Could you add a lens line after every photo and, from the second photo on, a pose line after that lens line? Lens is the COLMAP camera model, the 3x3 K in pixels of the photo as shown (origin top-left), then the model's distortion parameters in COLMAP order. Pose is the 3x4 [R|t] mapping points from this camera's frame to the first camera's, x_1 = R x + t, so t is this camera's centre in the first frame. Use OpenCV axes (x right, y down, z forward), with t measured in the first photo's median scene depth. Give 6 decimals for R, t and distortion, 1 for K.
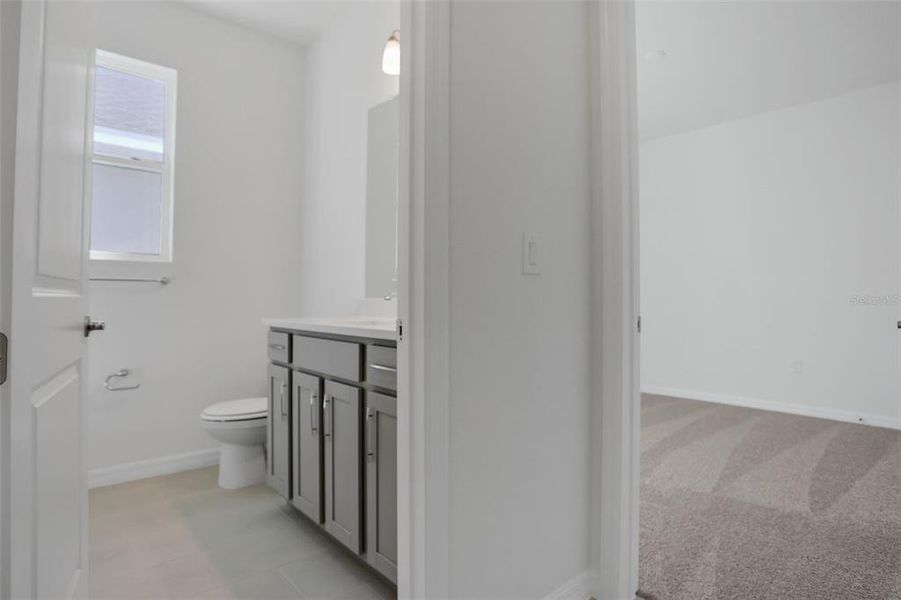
lens RADIAL K [[451.5, 0, 450.5], [0, 451.5, 300.0], [0, 0, 1]] dist [-0.000369, 0.000712]
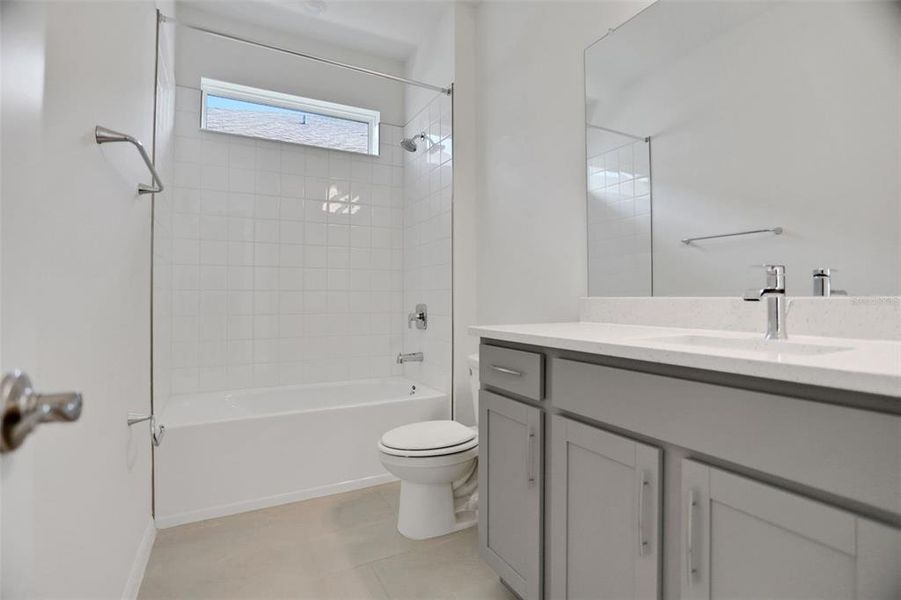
lens RADIAL K [[451.5, 0, 450.5], [0, 451.5, 300.0], [0, 0, 1]] dist [-0.000369, 0.000712]
pose [[0.968786, -0.001267, -0.247896, -0.239080], [0.001207, 0.999999, -0.000393, -0.000305], [0.247897, 0.000081, 0.968786, 0.263595]]
